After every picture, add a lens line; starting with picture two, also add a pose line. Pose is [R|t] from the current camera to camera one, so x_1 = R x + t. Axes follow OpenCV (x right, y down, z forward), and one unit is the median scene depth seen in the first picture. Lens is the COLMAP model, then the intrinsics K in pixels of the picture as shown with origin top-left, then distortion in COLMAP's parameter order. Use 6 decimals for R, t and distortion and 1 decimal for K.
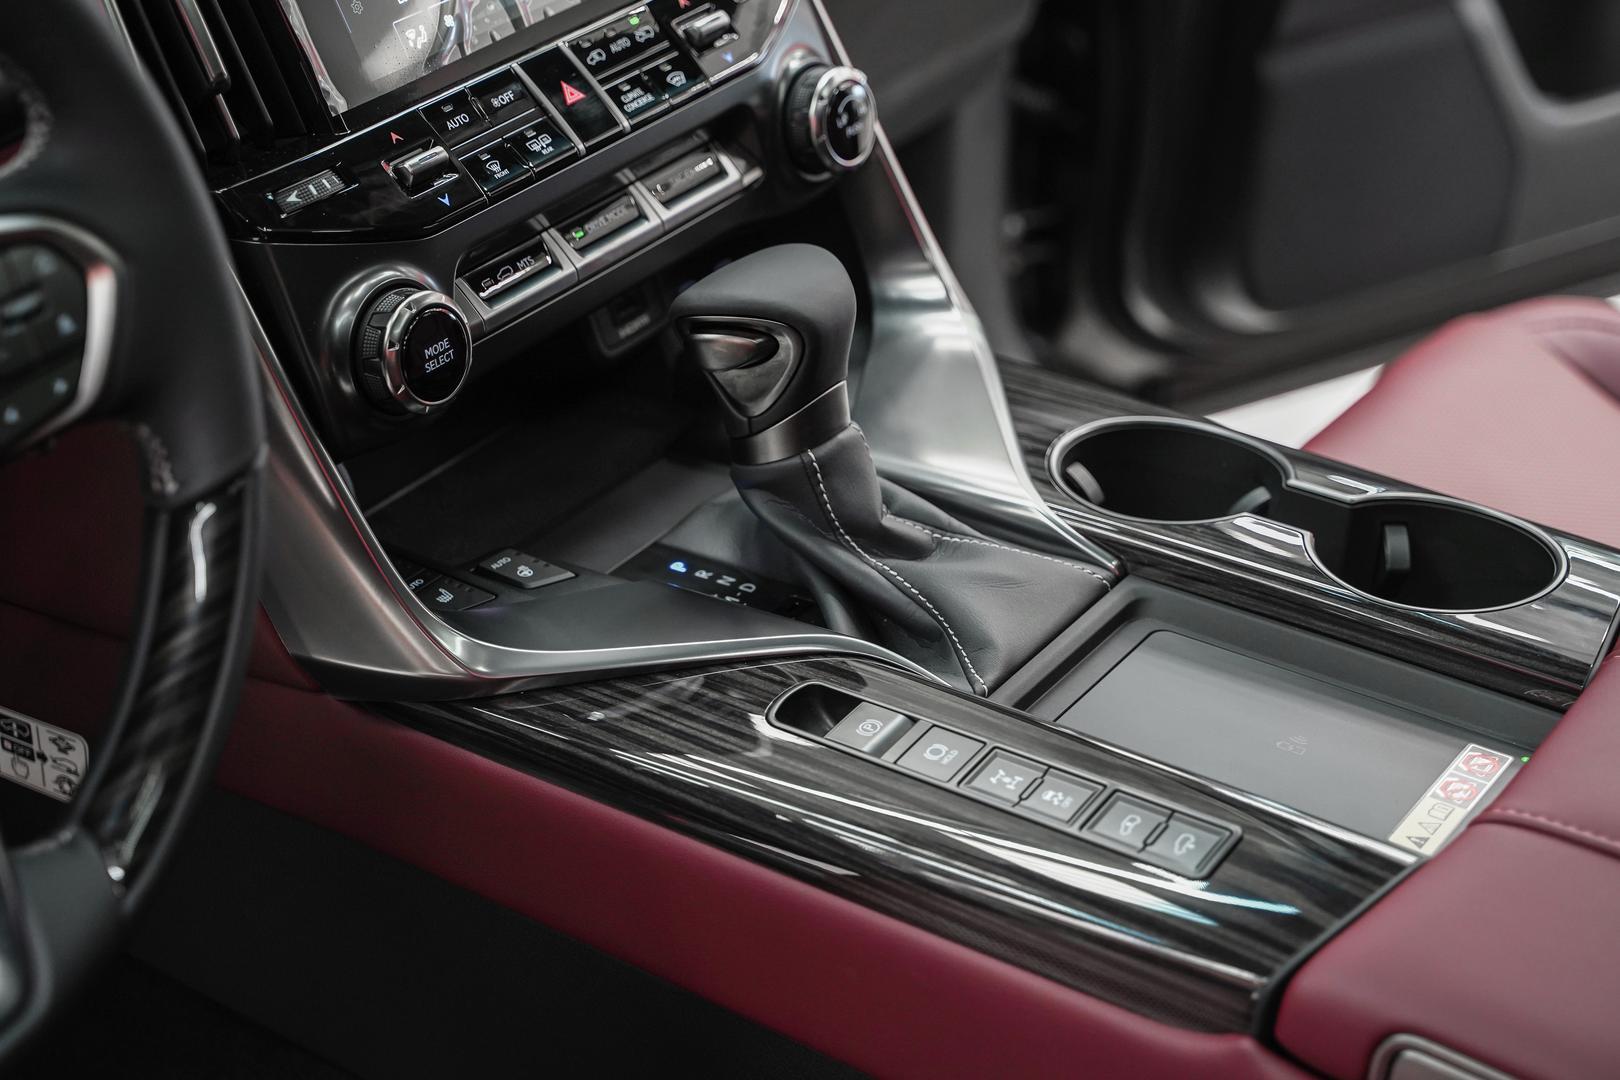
lens RADIAL K [[2768.4, 0, 810.0], [0, 2768.4, 540.0], [0, 0, 1]] dist [-0.005342, -0.000512]
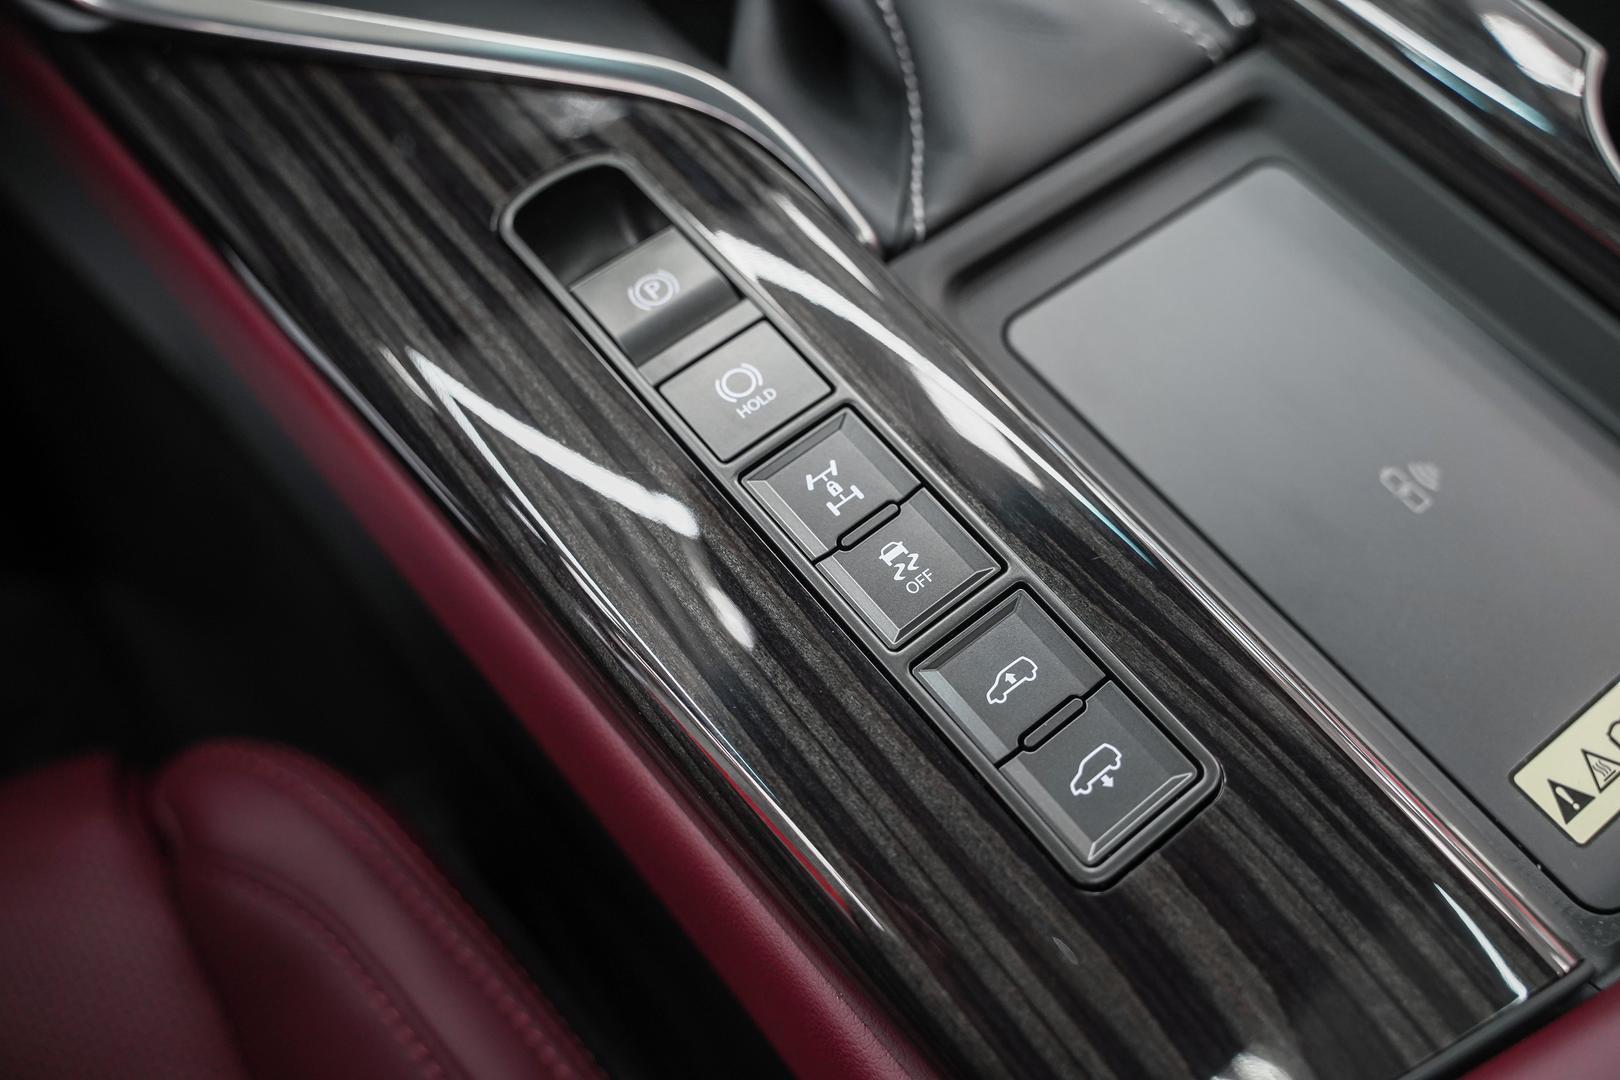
lens RADIAL K [[1438.9, 0, 810.0], [0, 1438.9, 540.0], [0, 0, 1]] dist [0.007557, 0.011583]
pose [[0.954218, 0.280670, -0.103405, 0.090413], [-0.191225, 0.838257, 0.510645, -0.041084], [0.230002, -0.467493, 0.853551, 0.702820]]
